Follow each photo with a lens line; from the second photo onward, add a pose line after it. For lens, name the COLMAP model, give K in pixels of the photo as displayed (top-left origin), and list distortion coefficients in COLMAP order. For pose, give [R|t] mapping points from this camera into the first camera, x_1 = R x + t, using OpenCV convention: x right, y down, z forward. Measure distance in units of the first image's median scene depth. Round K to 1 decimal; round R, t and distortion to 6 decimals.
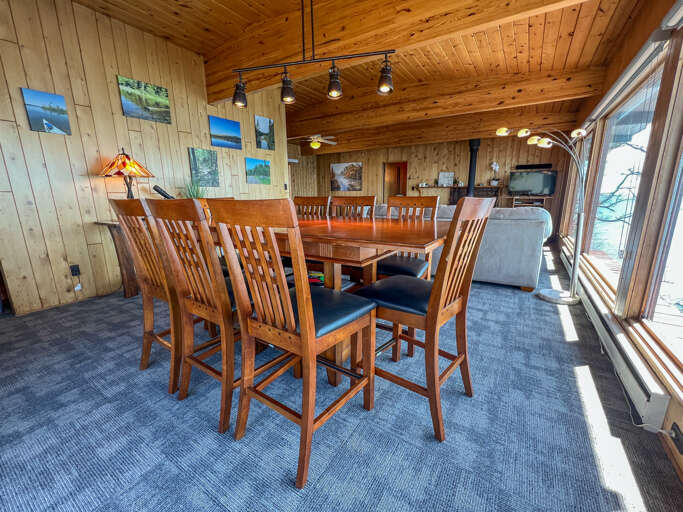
lens RADIAL K [[274.8, 0, 344.7], [0, 274.8, 255.6], [0, 0, 1]] dist [-0.003998, -0.000170]
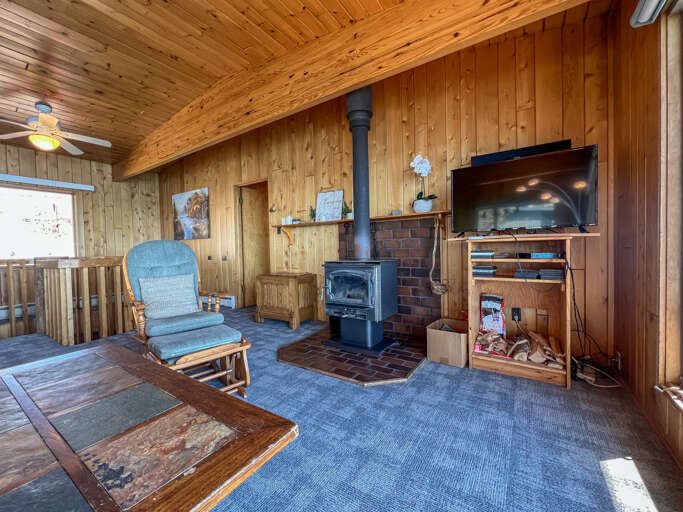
lens RADIAL K [[269.9, 0, 340.0], [0, 269.9, 255.1], [0, 0, 1]] dist [0.000314, 0.000067]
pose [[0.999827, -0.017845, 0.005190, 0.346148], [0.018510, 0.981161, -0.192303, -0.102573], [-0.001661, 0.192366, 0.981322, 0.521844]]
